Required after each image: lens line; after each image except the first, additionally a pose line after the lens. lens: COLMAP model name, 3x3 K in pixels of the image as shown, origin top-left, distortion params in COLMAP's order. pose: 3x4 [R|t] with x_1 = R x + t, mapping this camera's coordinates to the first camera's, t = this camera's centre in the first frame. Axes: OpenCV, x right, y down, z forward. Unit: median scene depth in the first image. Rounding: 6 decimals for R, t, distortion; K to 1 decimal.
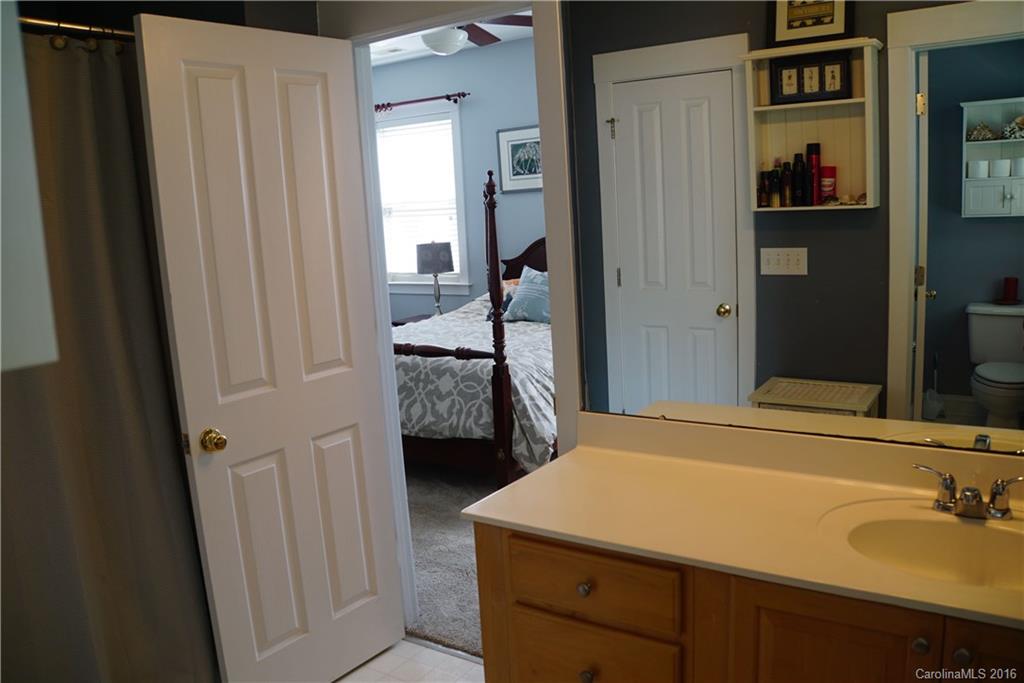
lens RADIAL K [[821.0, 0, 508.0], [0, 821.0, 342.0], [0, 0, 1]] dist [-0.134462, 0.039204]
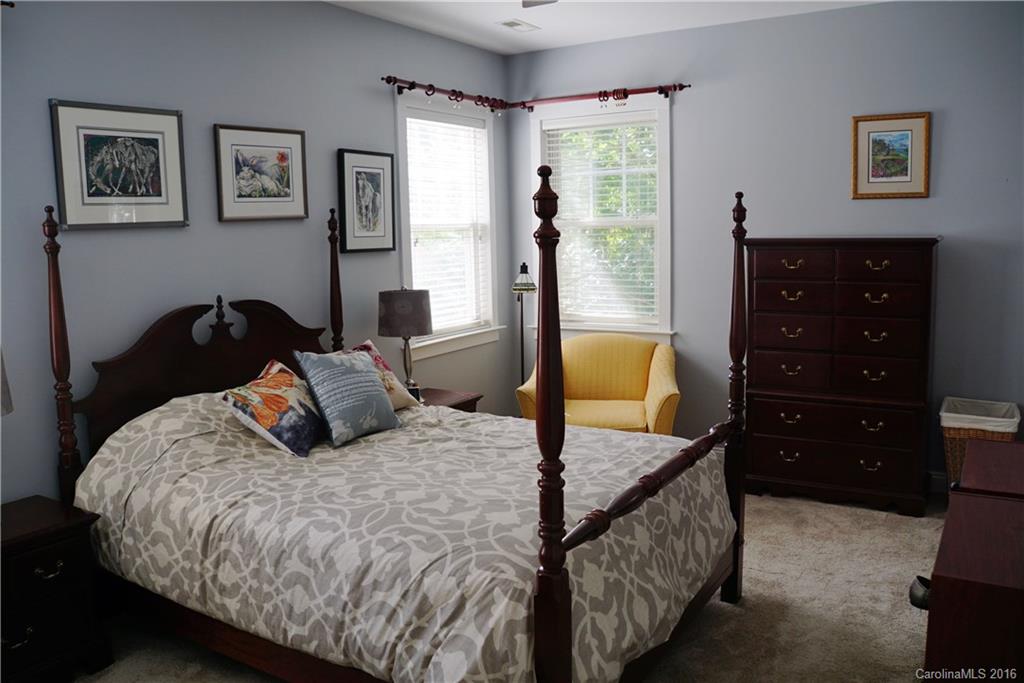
lens RADIAL K [[821.0, 0, 501.4], [0, 821.0, 343.3], [0, 0, 1]] dist [-0.134462, 0.039204]
pose [[-0.038413, -0.080732, 0.995995, -0.497787], [0.189703, 0.978016, 0.086592, -0.107685], [-0.981090, 0.192269, -0.022254, 0.773695]]
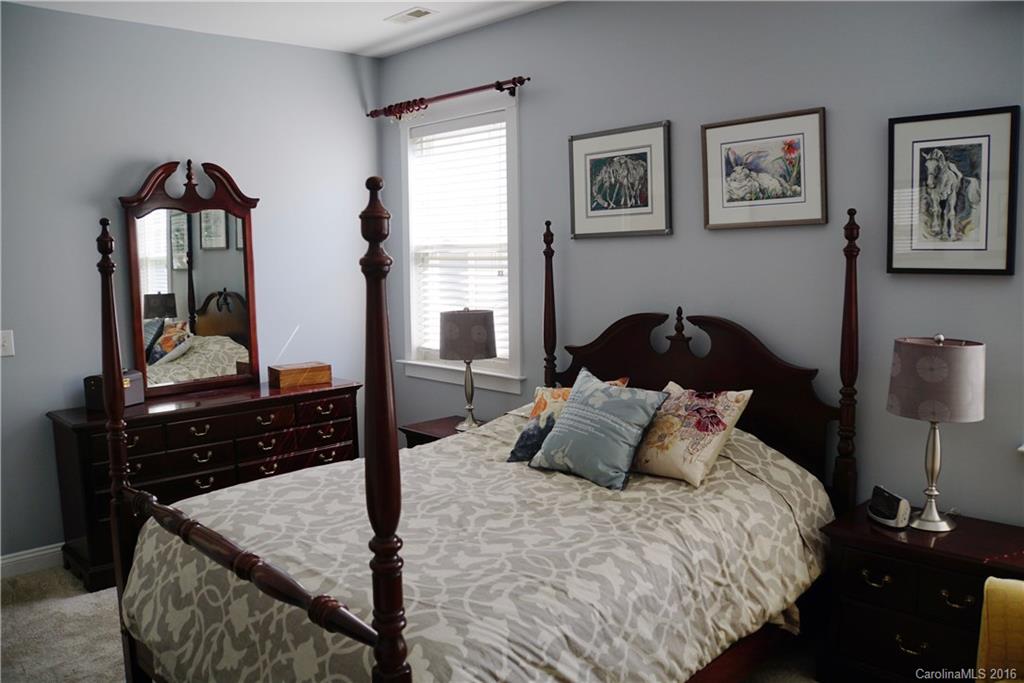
lens RADIAL K [[821.0, 0, 508.2], [0, 821.0, 334.5], [0, 0, 1]] dist [-0.134462, 0.039204]
pose [[0.978444, 0.057444, -0.198362, 0.071892], [-0.069041, 0.996255, -0.052046, -0.074054], [0.194629, 0.064619, 0.978746, 0.391134]]
